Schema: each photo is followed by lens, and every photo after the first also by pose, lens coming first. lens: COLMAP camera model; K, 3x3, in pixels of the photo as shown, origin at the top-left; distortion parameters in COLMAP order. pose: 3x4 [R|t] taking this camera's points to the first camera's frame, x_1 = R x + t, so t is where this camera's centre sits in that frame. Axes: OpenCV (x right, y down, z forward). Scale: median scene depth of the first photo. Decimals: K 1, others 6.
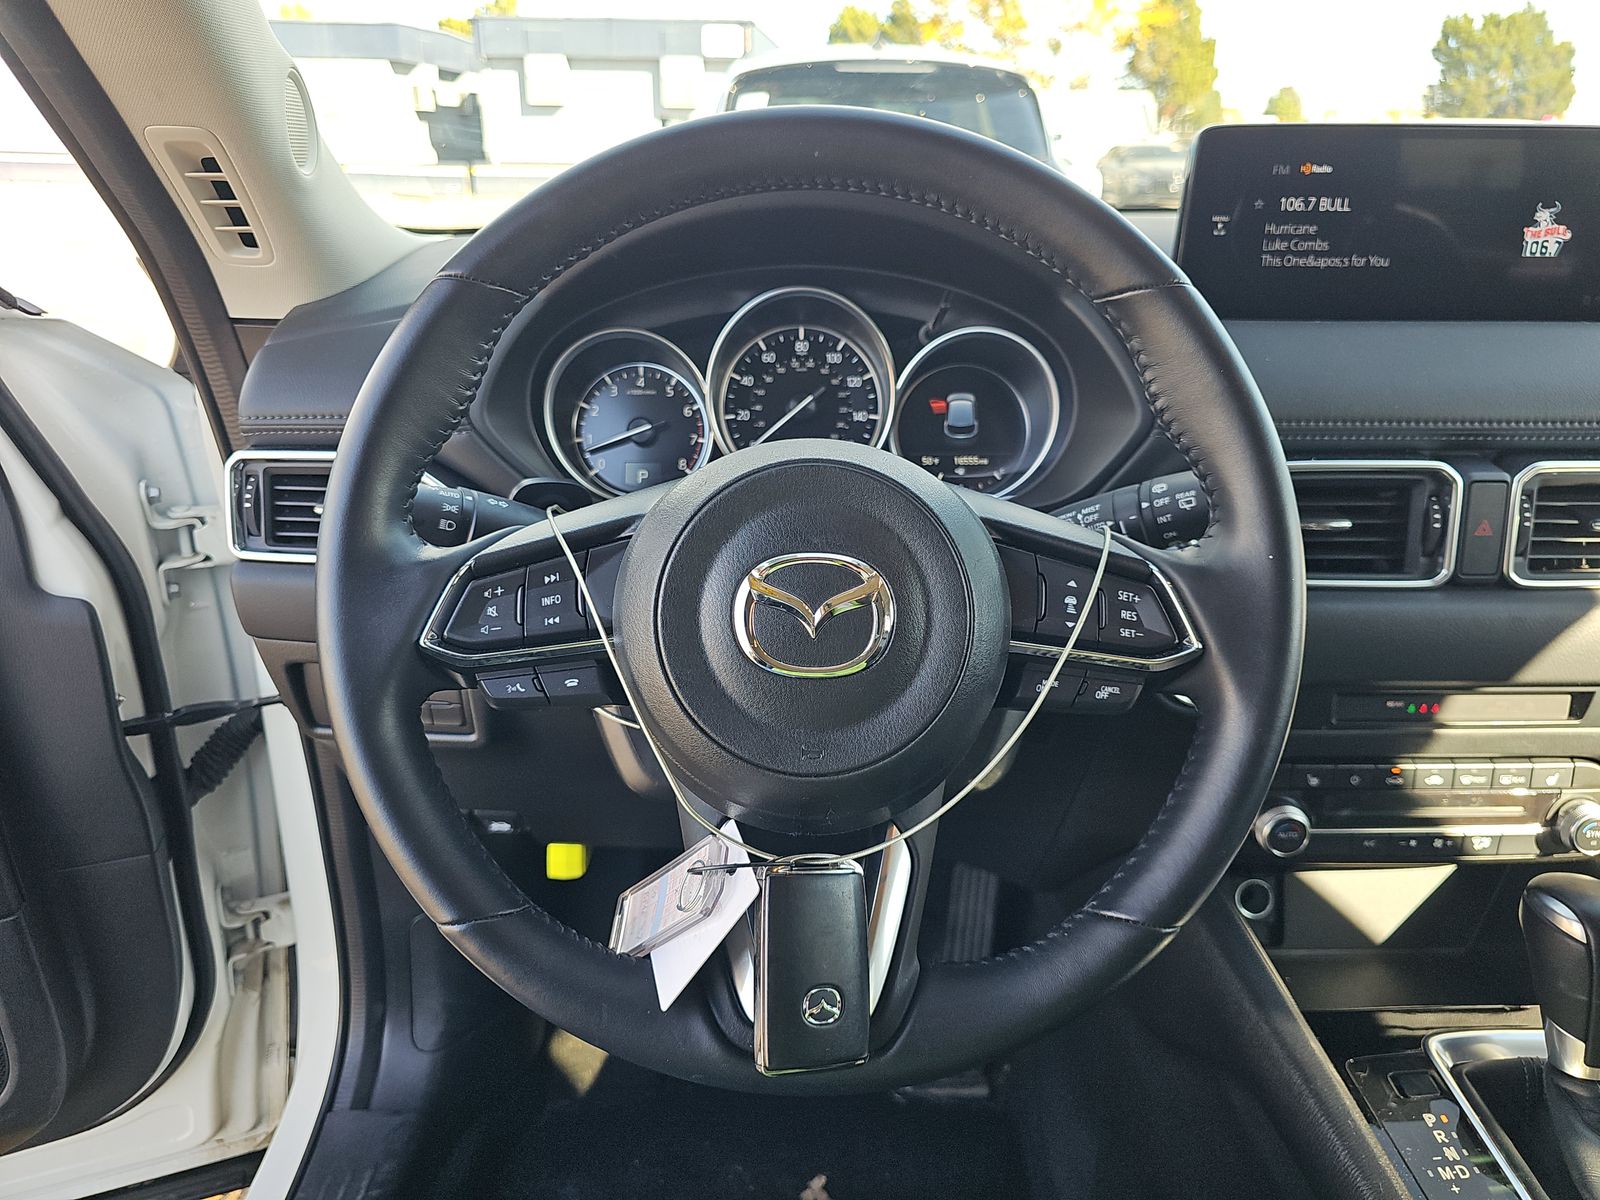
lens RADIAL K [[1056.6, 0, 791.1], [0, 1056.6, 601.6], [0, 0, 1]] dist [0.031373, -0.026219]
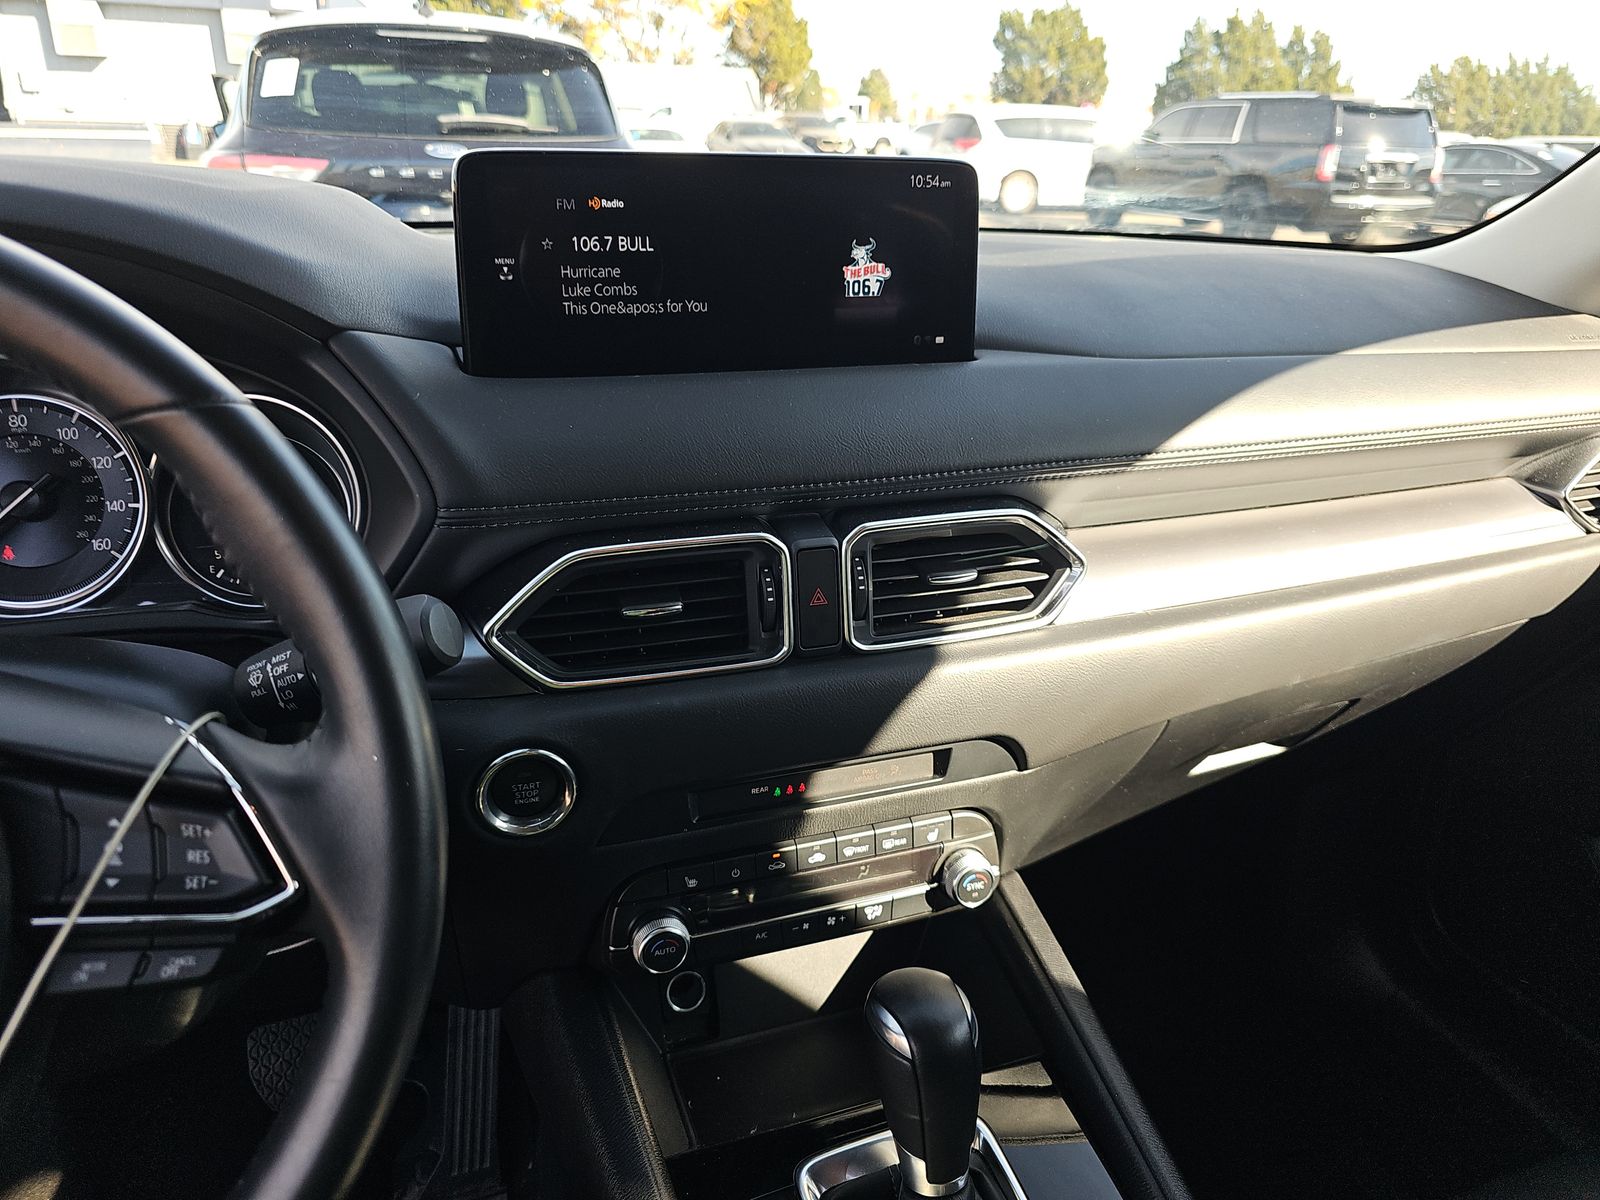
lens RADIAL K [[1056.6, 0, 767.5], [0, 1056.6, 598.9], [0, 0, 1]] dist [0.031373, -0.026219]
pose [[0.953931, -0.103127, 0.281744, 0.313541], [0.097009, 0.994646, 0.035617, -0.094082], [-0.283909, -0.006645, 0.958828, 0.116996]]
